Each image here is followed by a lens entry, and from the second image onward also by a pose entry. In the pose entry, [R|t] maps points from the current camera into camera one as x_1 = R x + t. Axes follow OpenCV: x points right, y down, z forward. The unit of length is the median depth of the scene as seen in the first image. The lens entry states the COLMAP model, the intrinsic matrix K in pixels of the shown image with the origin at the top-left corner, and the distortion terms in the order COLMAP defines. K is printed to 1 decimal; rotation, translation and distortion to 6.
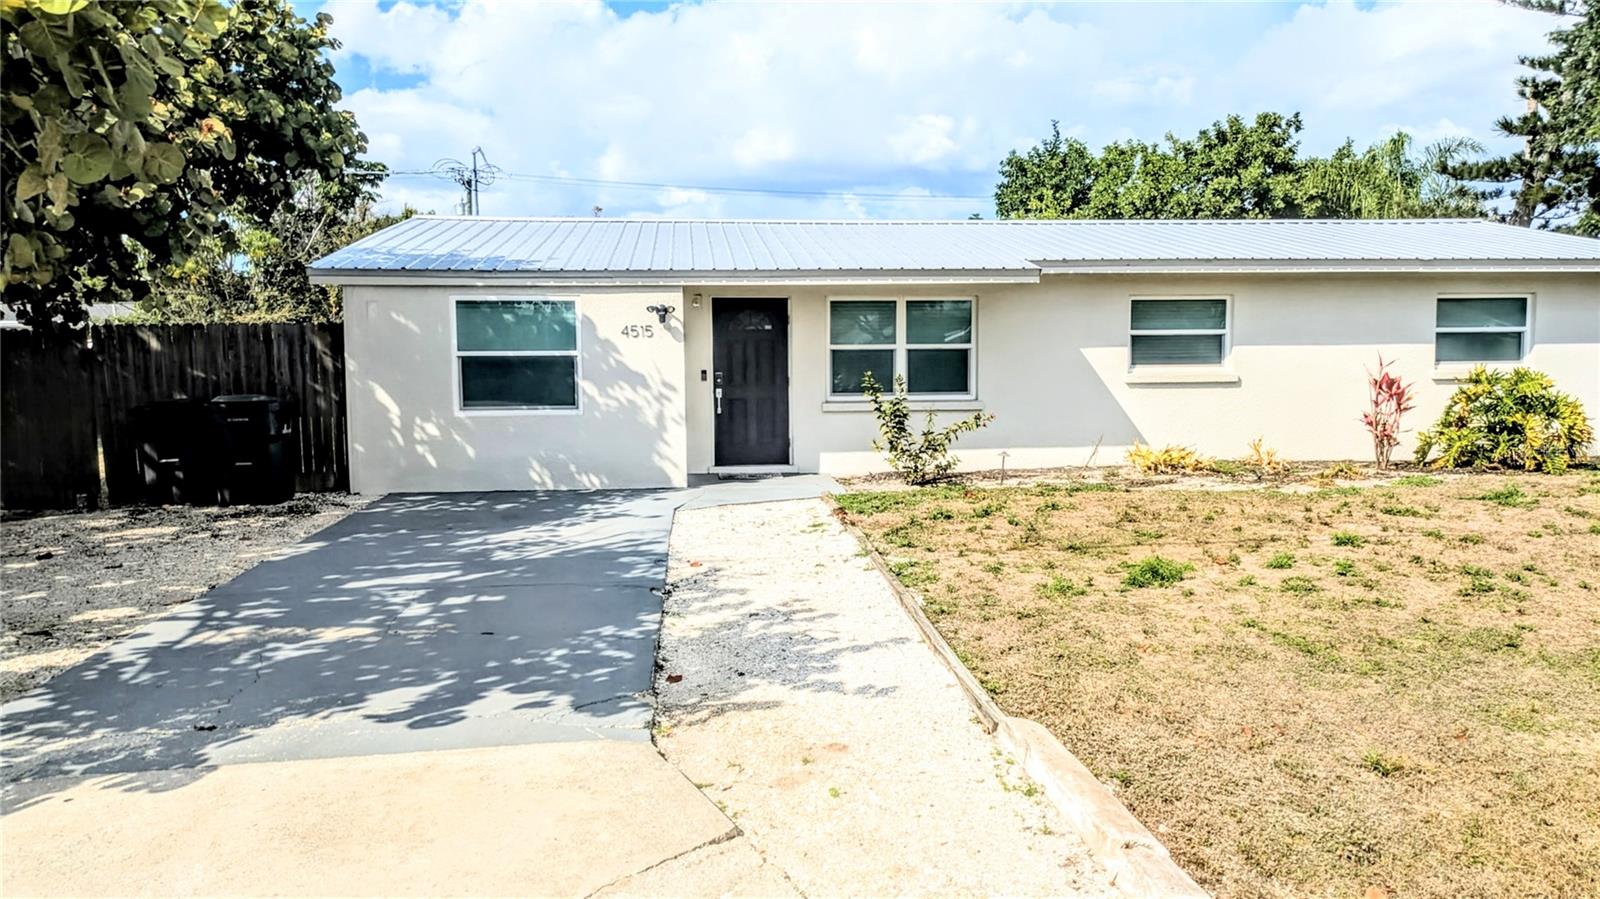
lens RADIAL K [[1169.9, 0, 799.3], [0, 1169.9, 447.1], [0, 0, 1]] dist [0.044101, -0.002432]
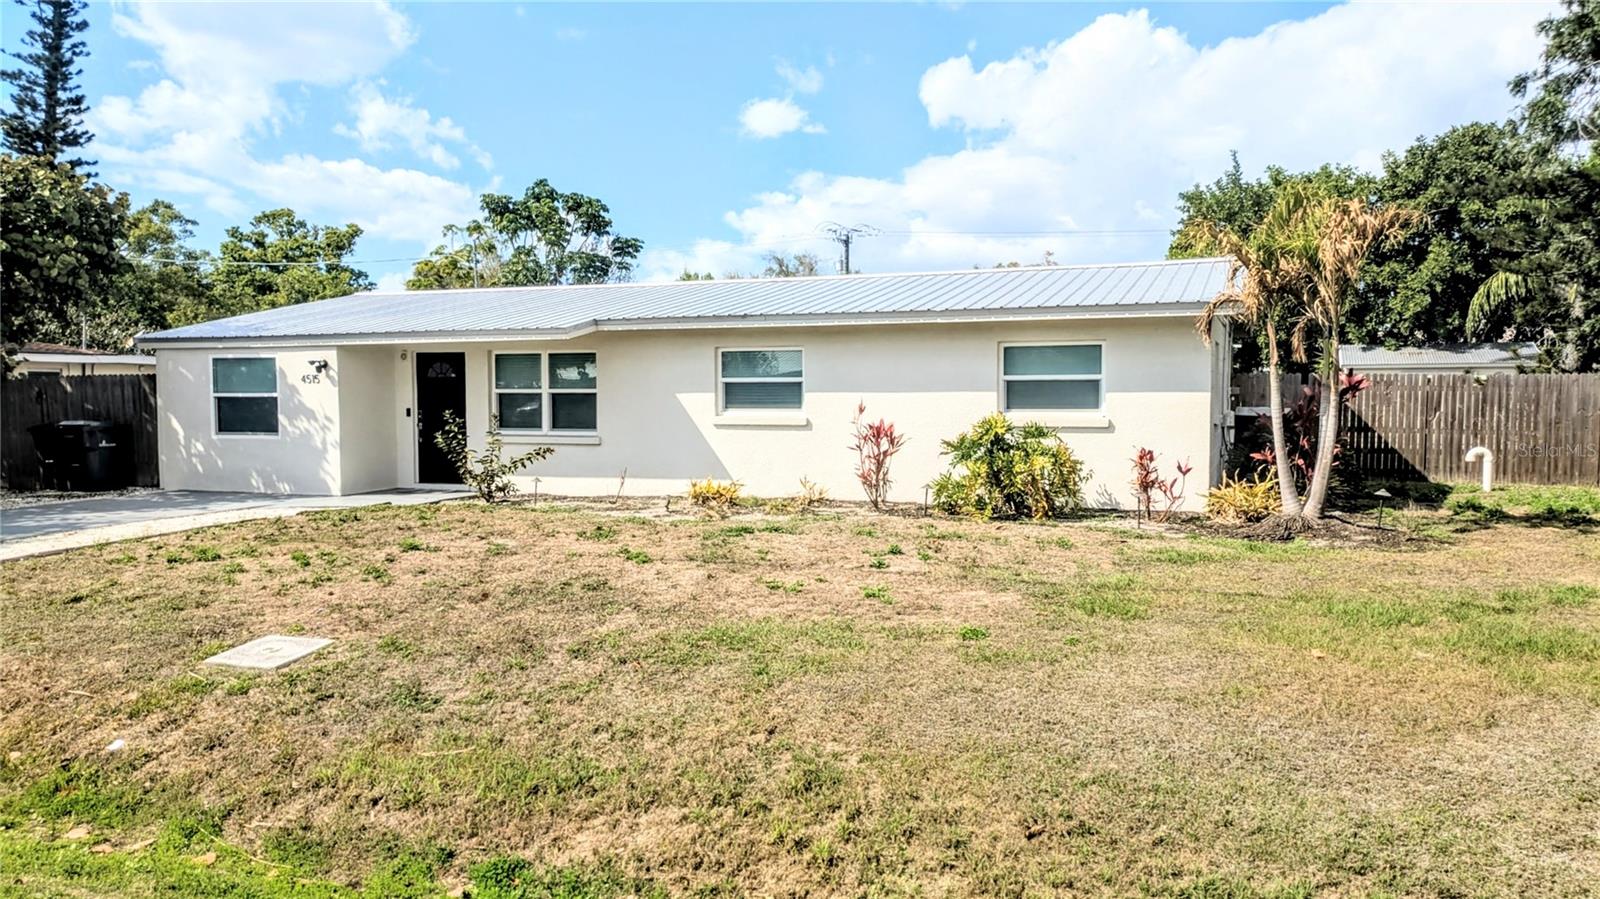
lens RADIAL K [[1169.9, 0, 798.8], [0, 1169.9, 458.2], [0, 0, 1]] dist [0.044101, -0.002432]
pose [[0.890430, 0.029397, -0.454169, 0.983731], [-0.041503, 0.998999, -0.016708, -0.007372], [0.453224, 0.033726, 0.890759, 0.038840]]
